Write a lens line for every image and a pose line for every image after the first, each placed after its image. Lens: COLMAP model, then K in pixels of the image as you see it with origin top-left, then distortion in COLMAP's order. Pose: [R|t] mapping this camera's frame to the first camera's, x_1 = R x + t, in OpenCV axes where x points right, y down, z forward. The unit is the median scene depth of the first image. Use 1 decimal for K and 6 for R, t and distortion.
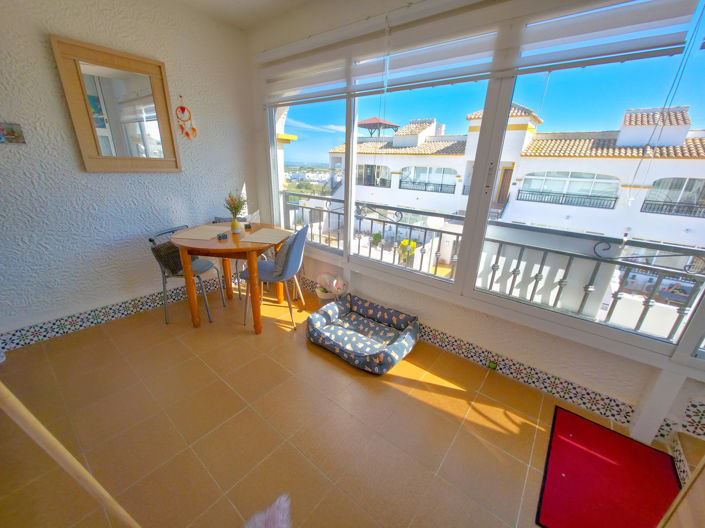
lens RADIAL K [[281.7, 0, 352.2], [0, 281.7, 266.5], [0, 0, 1]] dist [-0.002384, -0.000010]
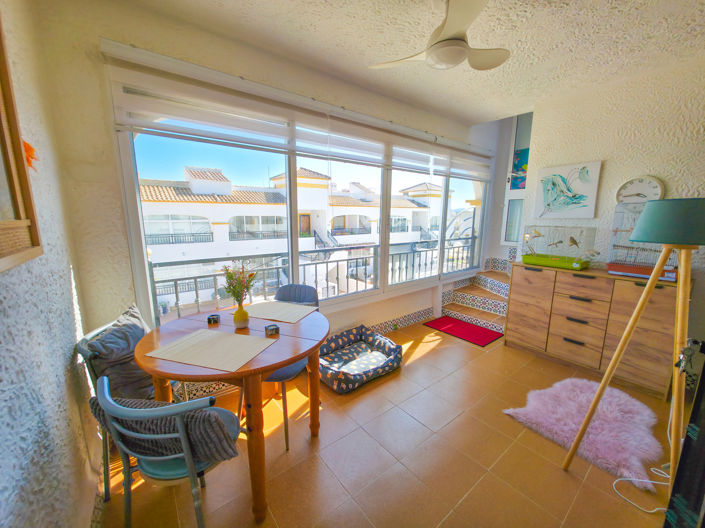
lens RADIAL K [[281.7, 0, 350.8], [0, 281.7, 268.8], [0, 0, 1]] dist [-0.002384, -0.000010]
pose [[0.231510, -0.217502, 0.948207, -0.970944], [0.341308, 0.930891, 0.130198, -0.253690], [-0.910995, 0.293488, 0.289746, 0.584317]]
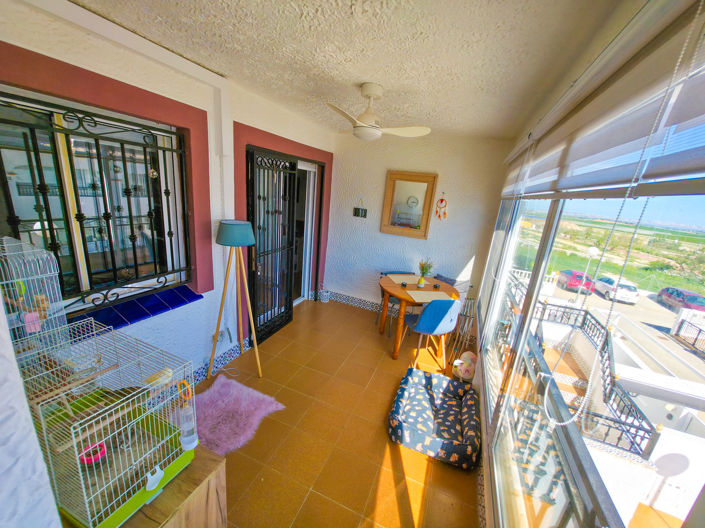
lens RADIAL K [[281.7, 0, 356.3], [0, 281.7, 264.8], [0, 0, 1]] dist [-0.002384, -0.000010]
pose [[0.296751, 0.240535, -0.924165, 0.767443], [-0.410837, 0.905777, 0.103829, -0.242841], [0.862063, 0.348870, 0.367611, 0.204524]]
